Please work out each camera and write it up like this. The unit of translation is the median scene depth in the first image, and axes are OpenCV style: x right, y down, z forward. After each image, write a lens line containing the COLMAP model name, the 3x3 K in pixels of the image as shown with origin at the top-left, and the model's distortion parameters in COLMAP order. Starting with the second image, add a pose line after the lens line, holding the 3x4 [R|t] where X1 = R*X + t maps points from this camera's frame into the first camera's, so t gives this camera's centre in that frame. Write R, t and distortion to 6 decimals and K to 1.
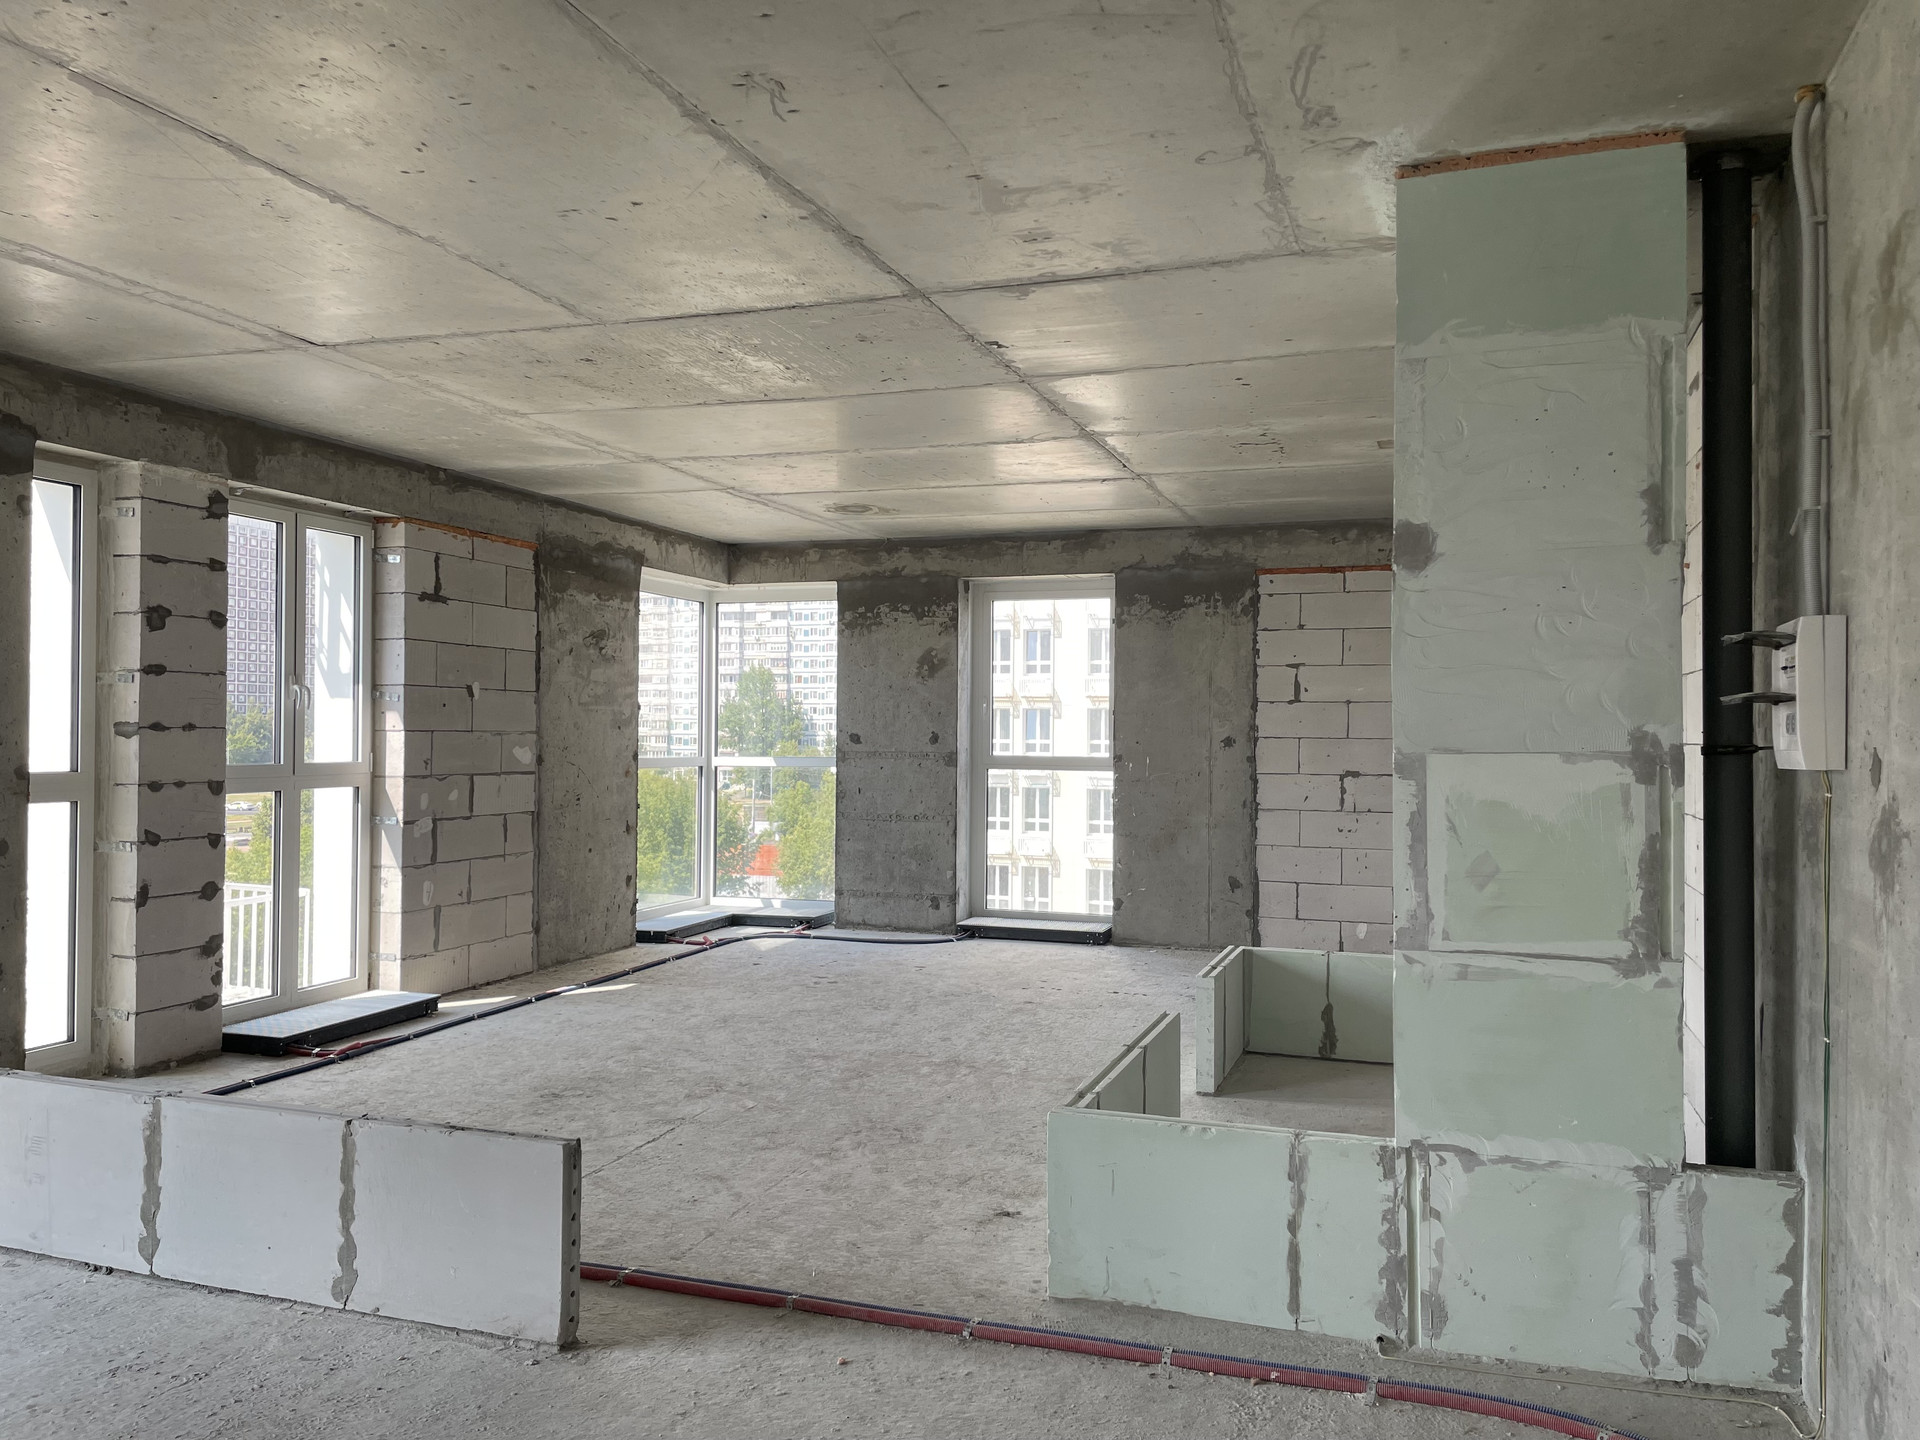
lens RADIAL K [[1442.7, 0, 953.1], [0, 1442.7, 727.5], [0, 0, 1]] dist [0.094575, -0.116680]
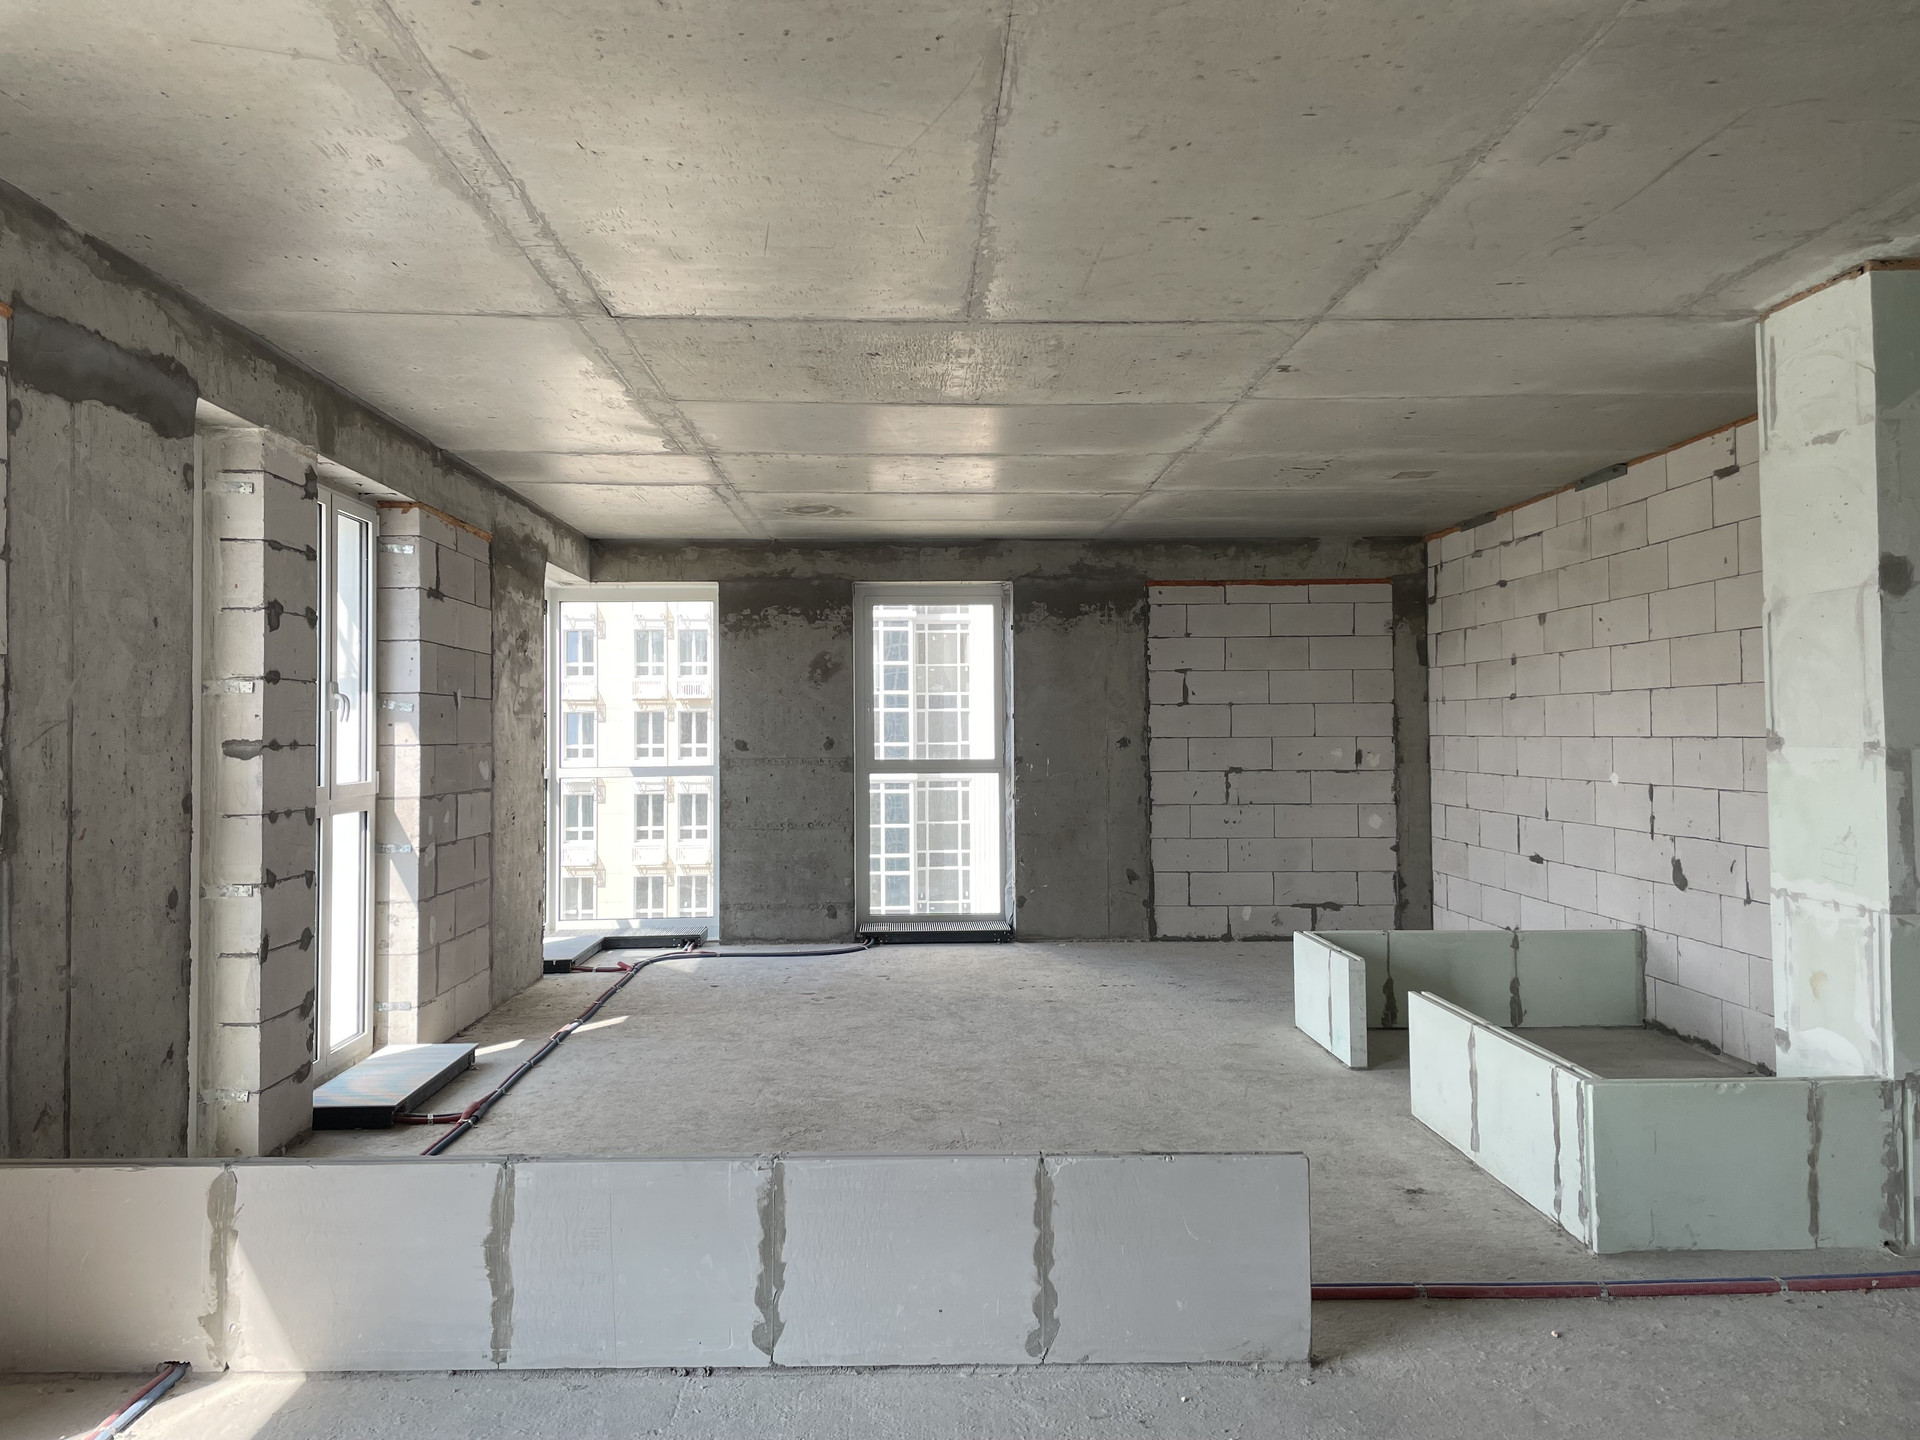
lens RADIAL K [[1442.7, 0, 944.6], [0, 1442.7, 699.3], [0, 0, 1]] dist [0.094575, -0.116680]
pose [[0.936342, -0.006017, 0.351038, -0.449526], [0.013281, 0.999744, -0.018291, -0.005907], [-0.350838, 0.021789, 0.936183, 0.079422]]
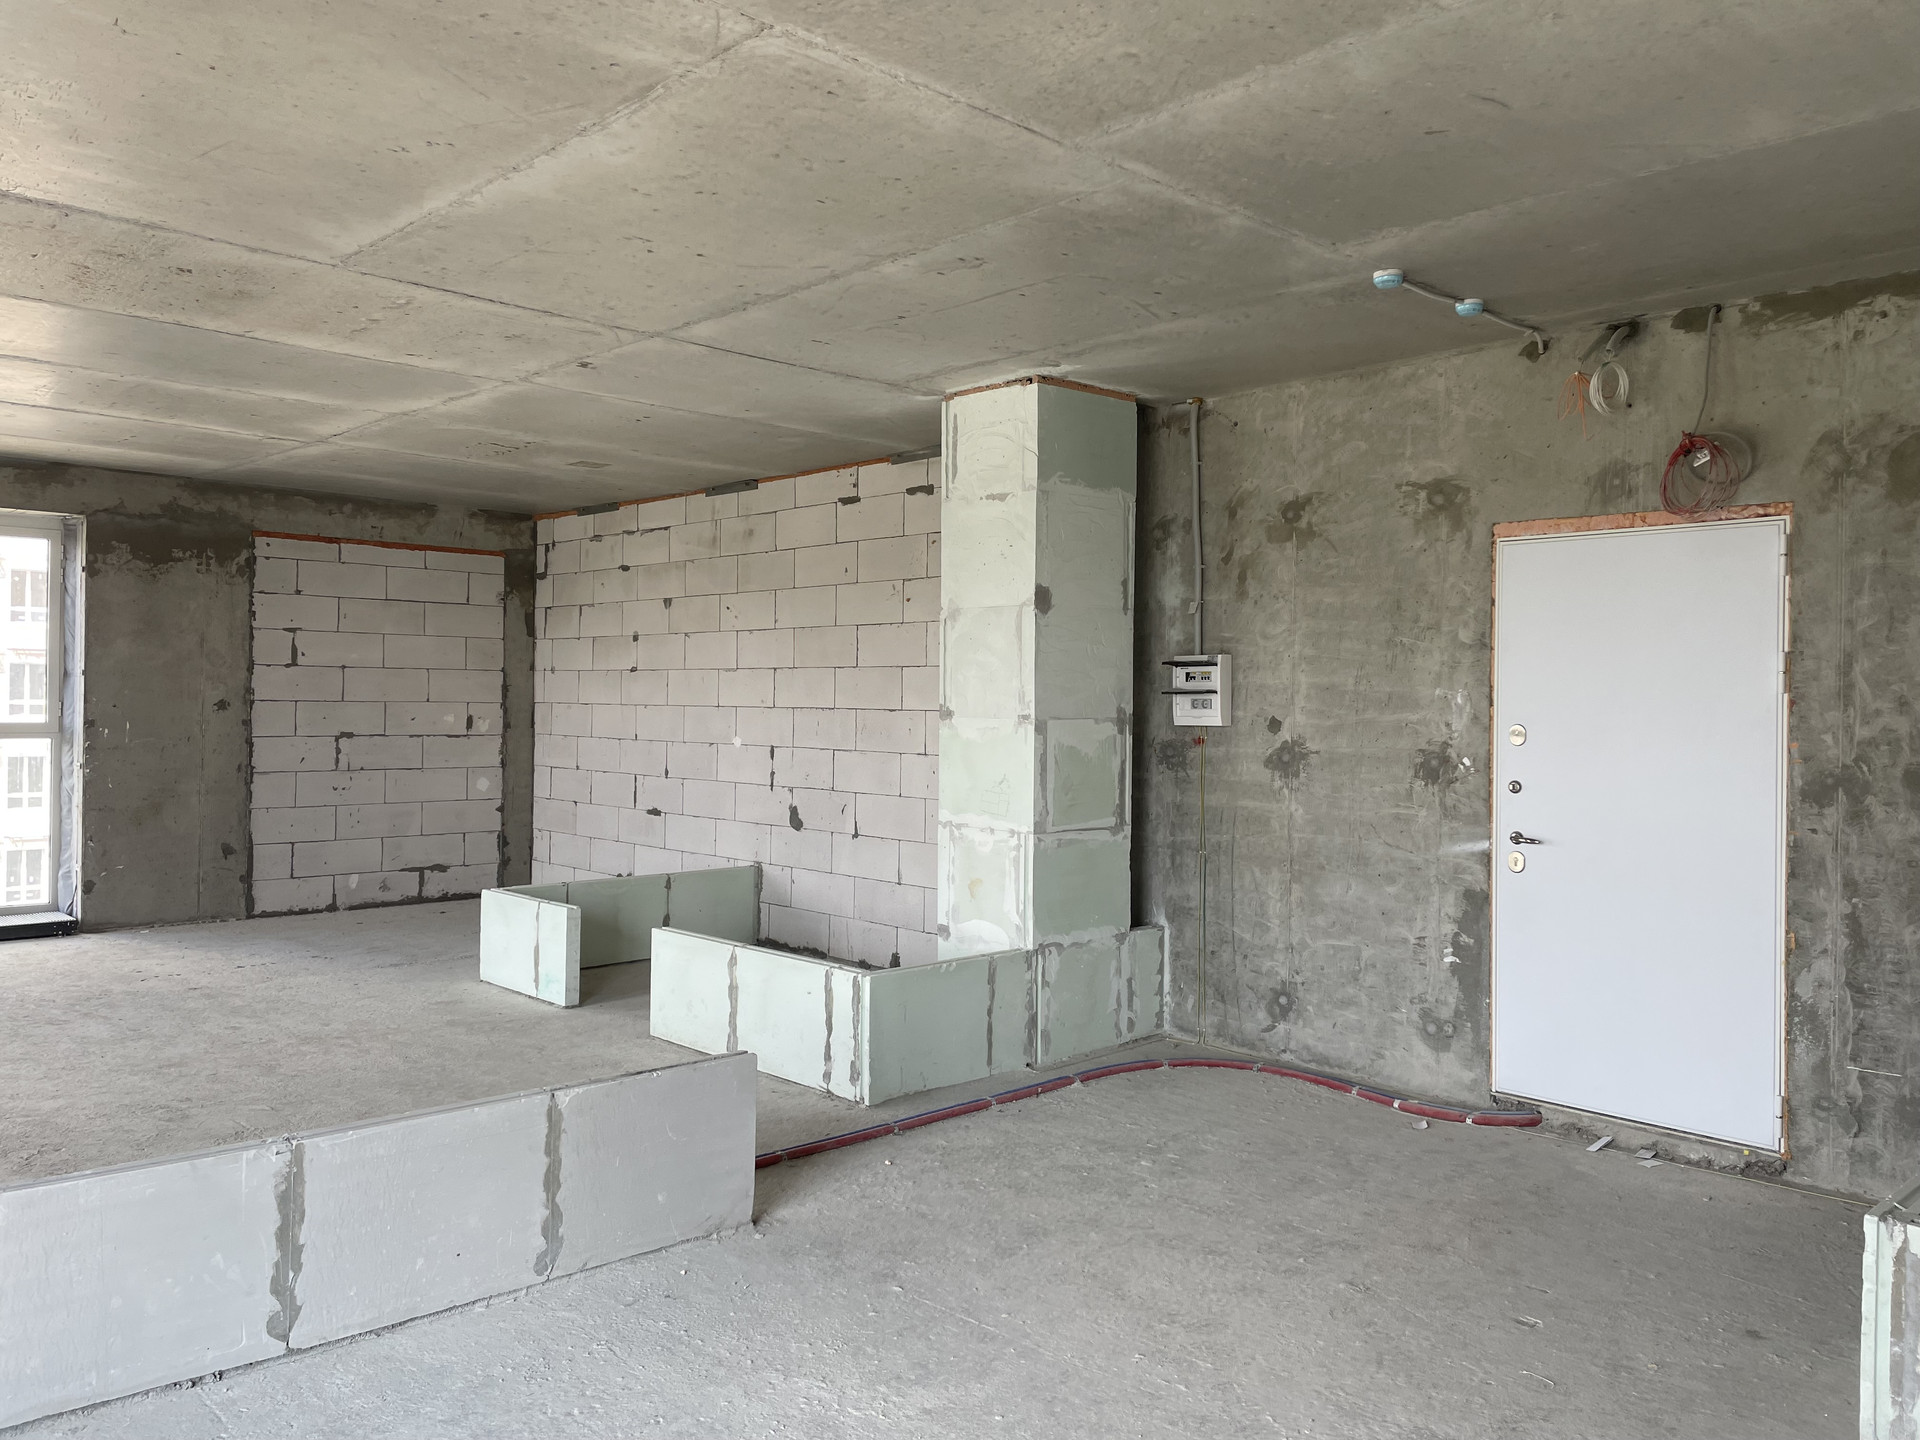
lens RADIAL K [[1442.7, 0, 950.1], [0, 1442.7, 697.2], [0, 0, 1]] dist [0.094575, -0.116680]
pose [[0.467073, 0.000825, 0.884218, -0.666051], [-0.011560, 0.999920, 0.005174, -0.008776], [-0.884143, -0.012638, 0.467045, 0.161209]]
